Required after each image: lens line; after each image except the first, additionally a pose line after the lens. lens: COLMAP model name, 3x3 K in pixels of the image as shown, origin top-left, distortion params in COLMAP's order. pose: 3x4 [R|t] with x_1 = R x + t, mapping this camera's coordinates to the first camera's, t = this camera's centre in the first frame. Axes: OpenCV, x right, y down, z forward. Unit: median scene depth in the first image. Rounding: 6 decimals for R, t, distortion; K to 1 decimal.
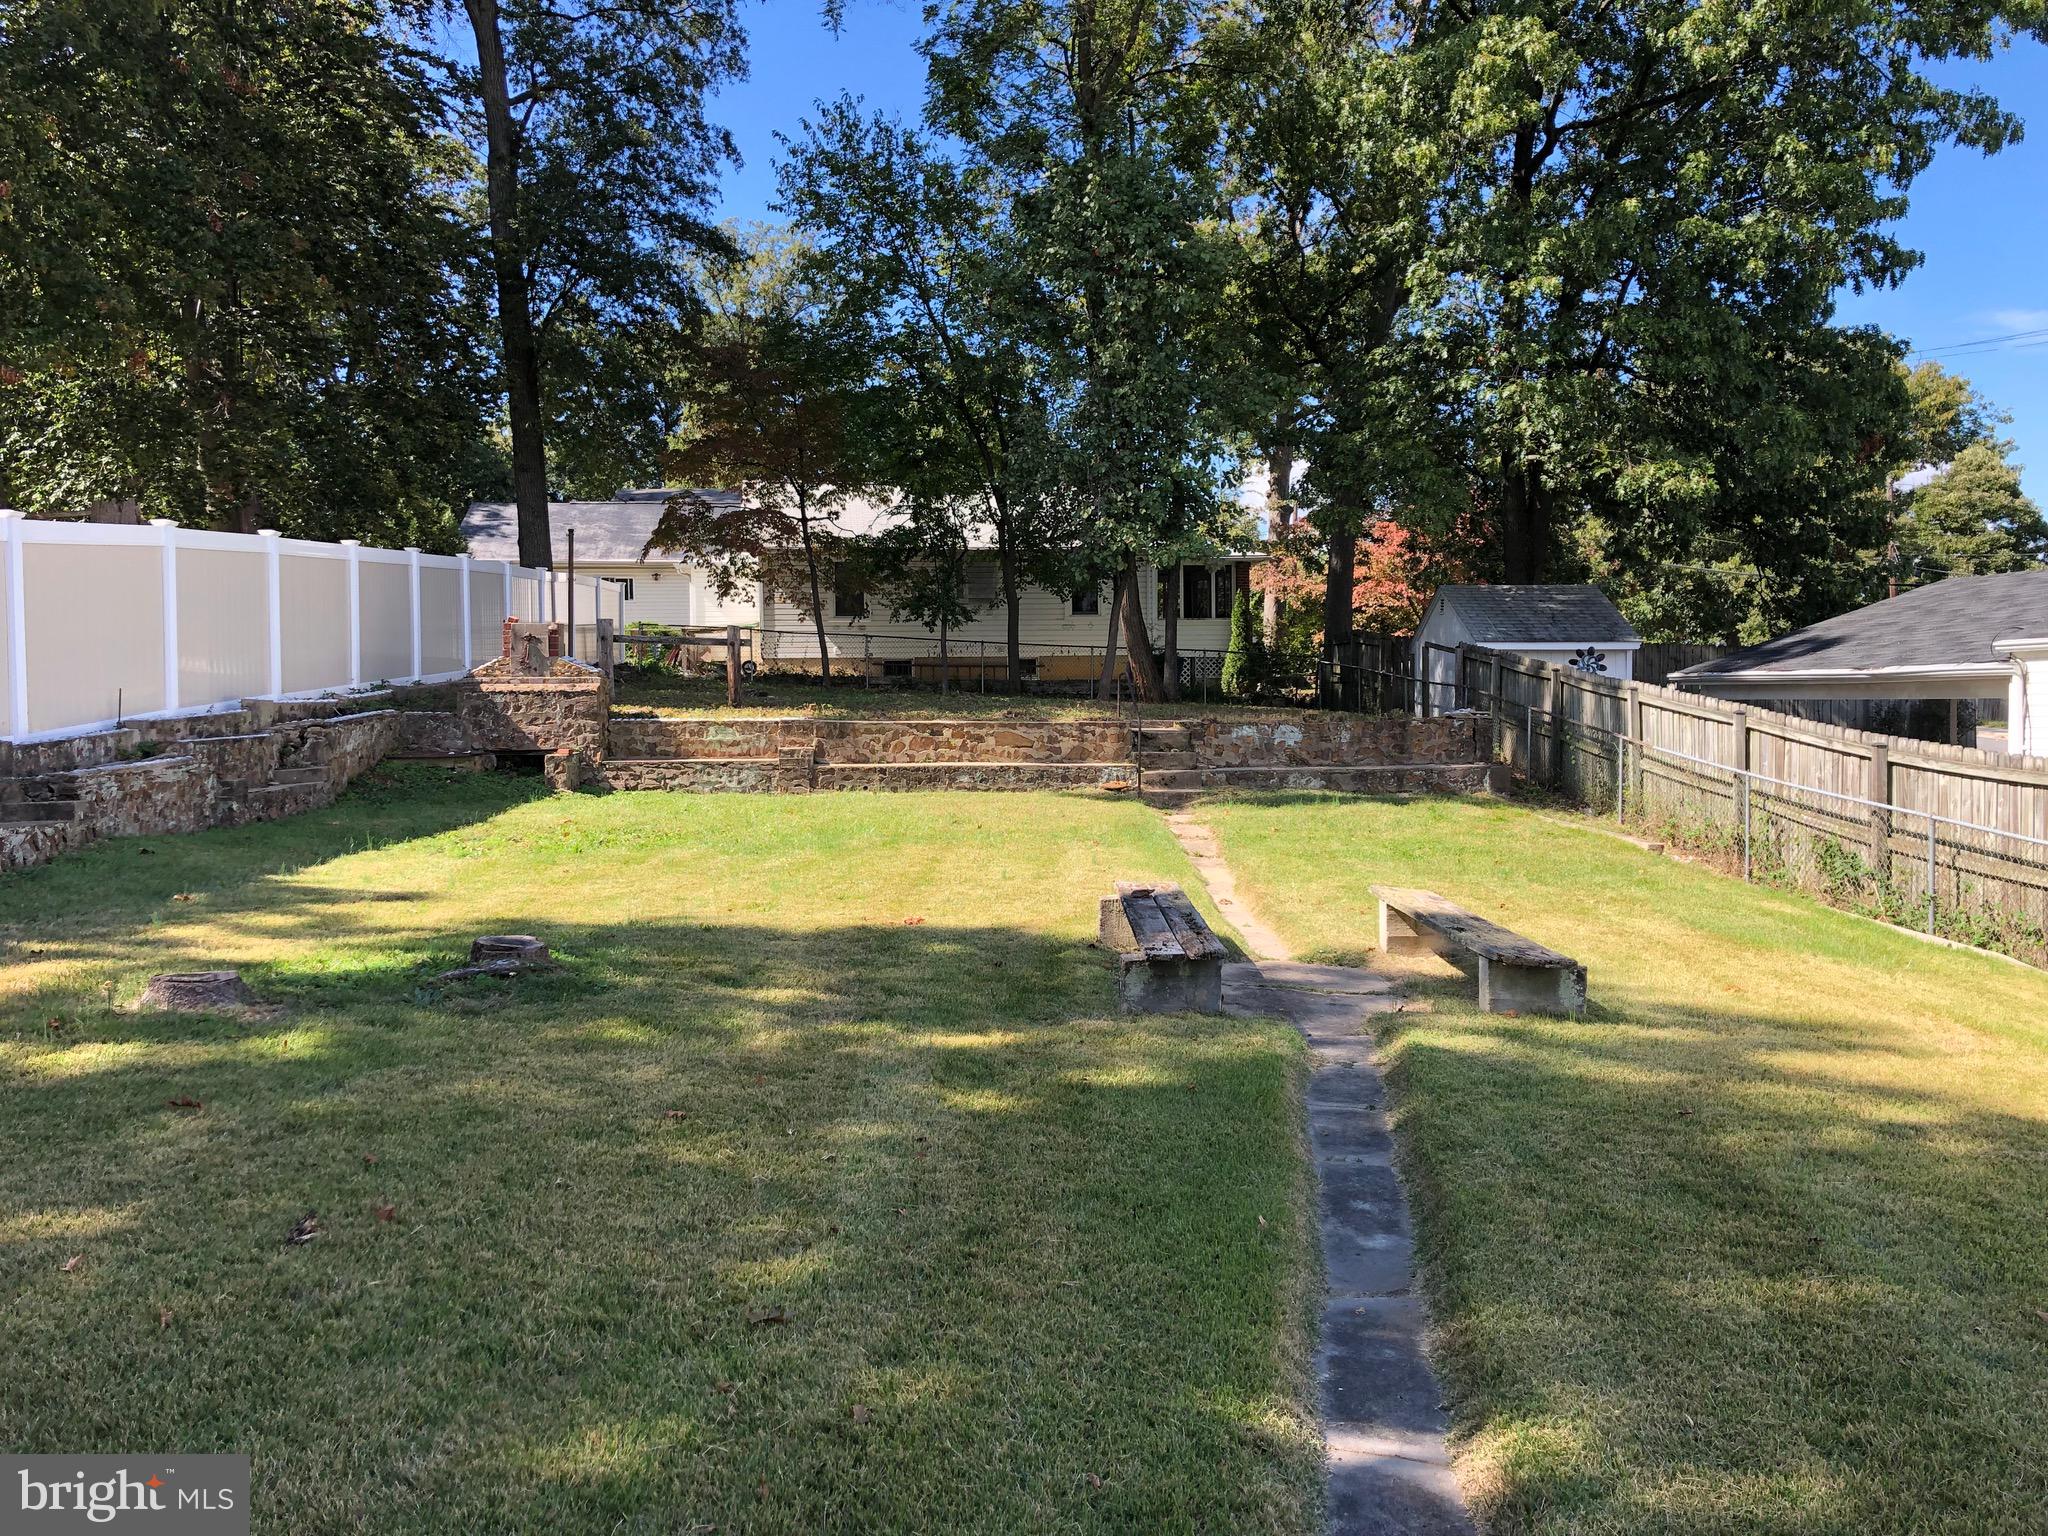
lens RADIAL K [[1665.4, 0, 1024.0], [0, 1665.4, 768.0], [0, 0, 1]] dist [0.085498, -0.130886]
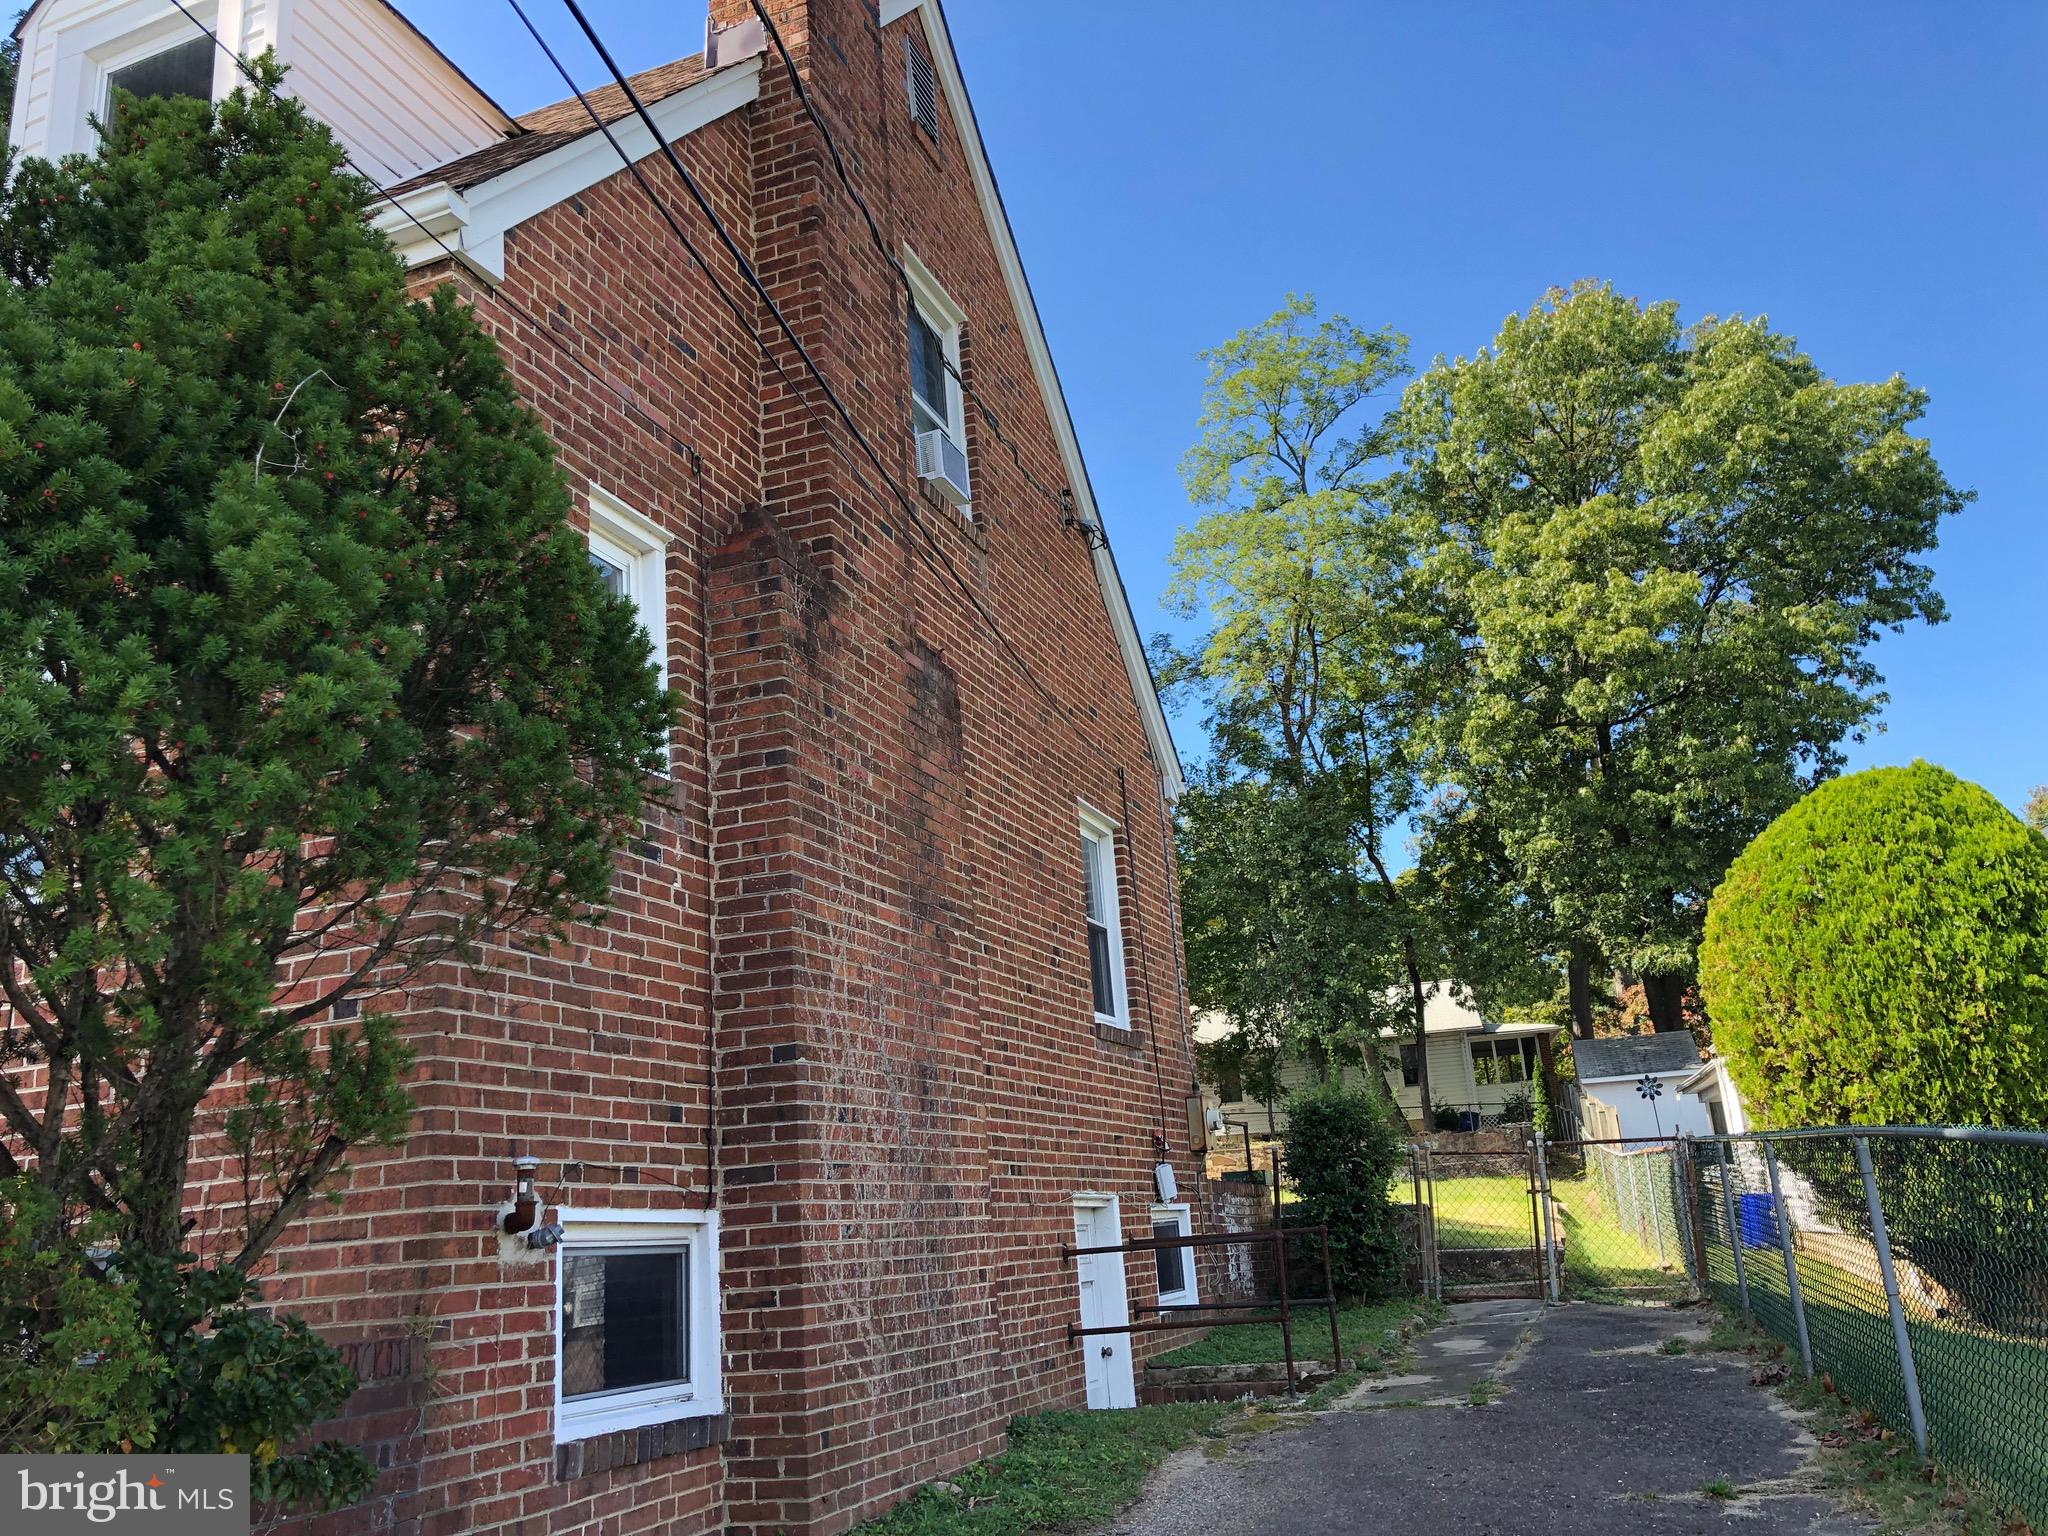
lens RADIAL K [[1665.4, 0, 1024.0], [0, 1665.4, 768.0], [0, 0, 1]] dist [0.085498, -0.130886]
pose [[0.941717, -0.141676, -0.305118, 0.312391], [0.043720, 0.950844, -0.306569, 0.094947], [0.333553, 0.275361, 0.901620, -0.546544]]
